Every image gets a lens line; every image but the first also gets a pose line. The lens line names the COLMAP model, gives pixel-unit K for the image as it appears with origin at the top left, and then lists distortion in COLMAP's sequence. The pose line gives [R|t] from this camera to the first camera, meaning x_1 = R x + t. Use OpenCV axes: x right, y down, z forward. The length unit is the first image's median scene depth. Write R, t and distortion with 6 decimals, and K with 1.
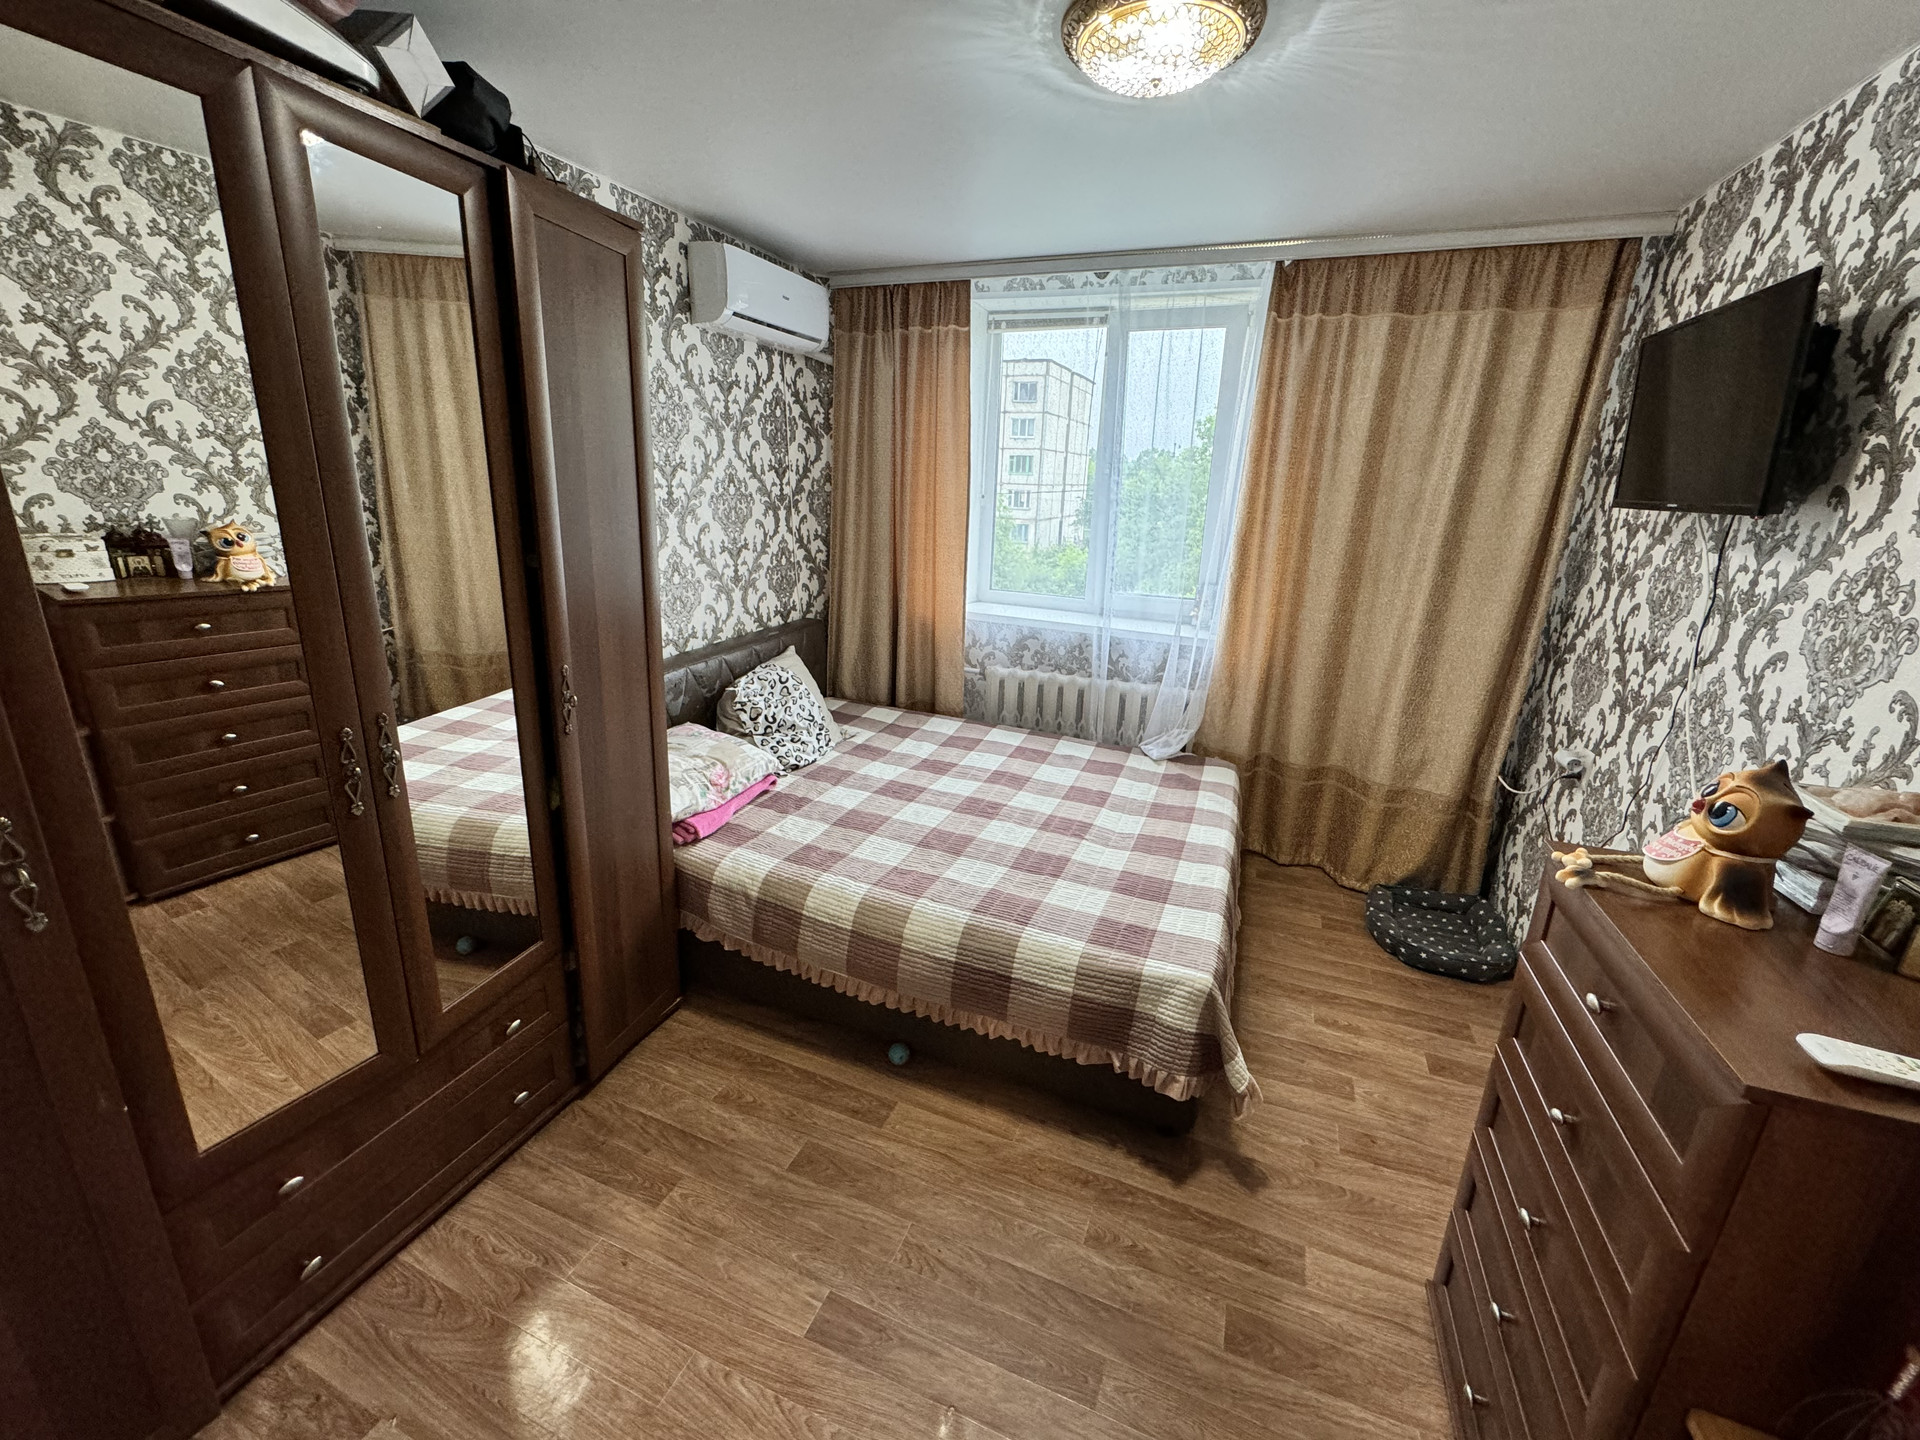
lens RADIAL K [[764.6, 0, 960.2], [0, 764.6, 719.1], [0, 0, 1]] dist [-0.002823, 0.000252]
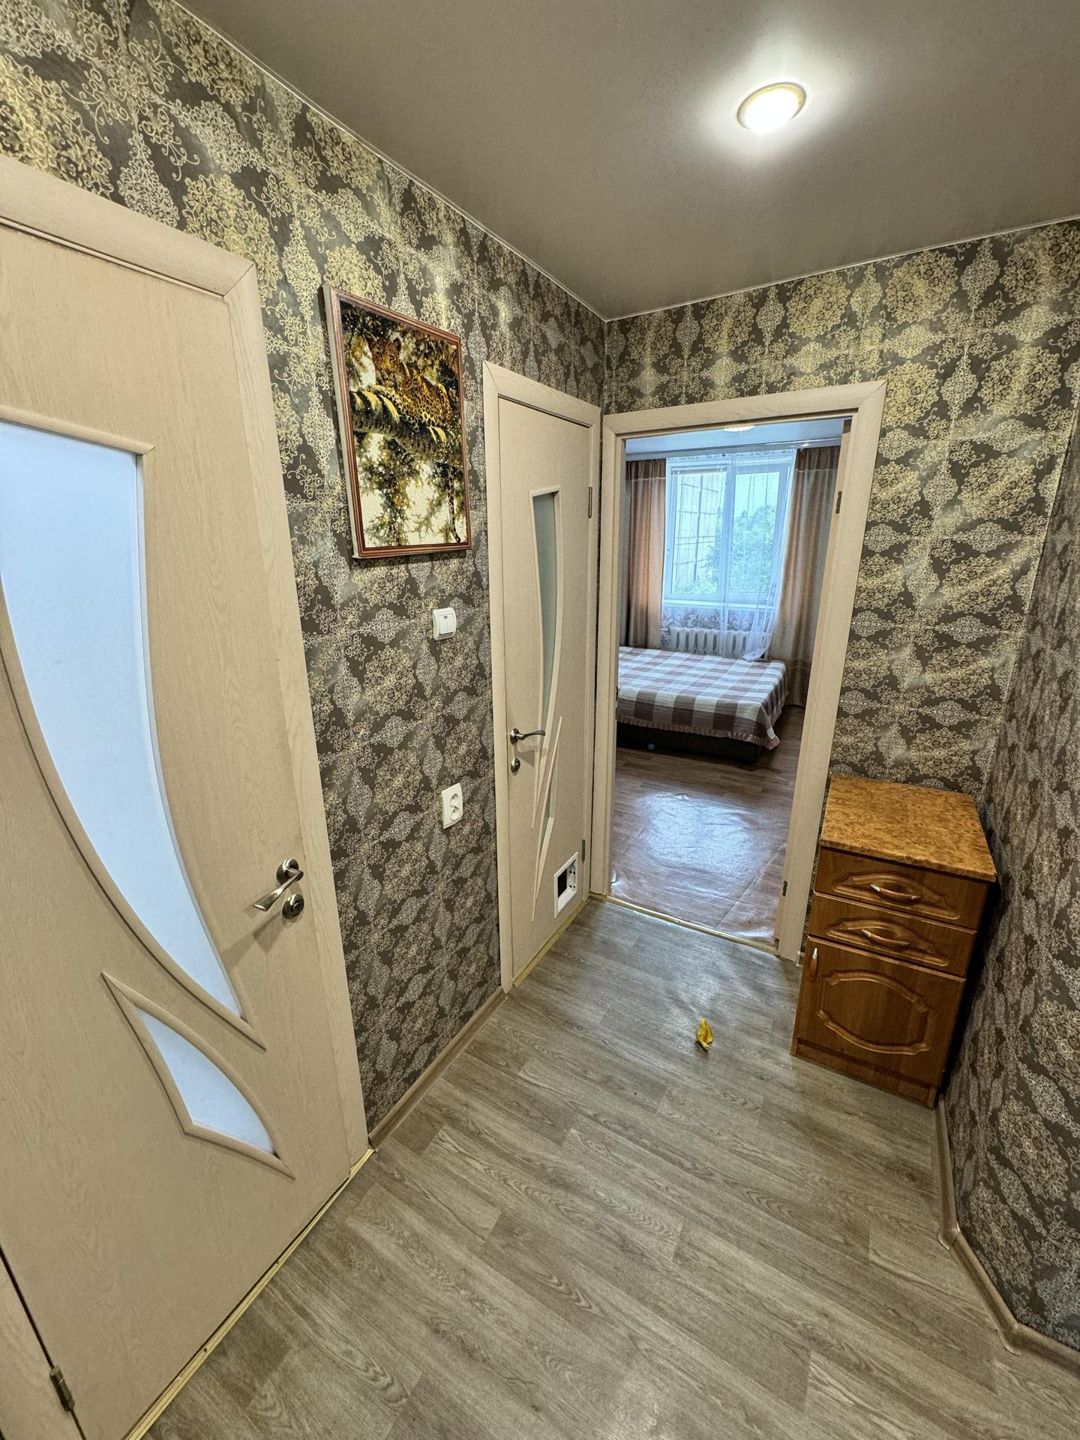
lens RADIAL K [[573.5, 0, 542.7], [0, 573.5, 720.5], [0, 0, 1]] dist [-0.002823, 0.000252]
pose [[0.991667, -0.005735, -0.128701, -0.140716], [0.006297, 0.999972, 0.003964, 0.223014], [0.128675, -0.004741, 0.991675, -0.800280]]
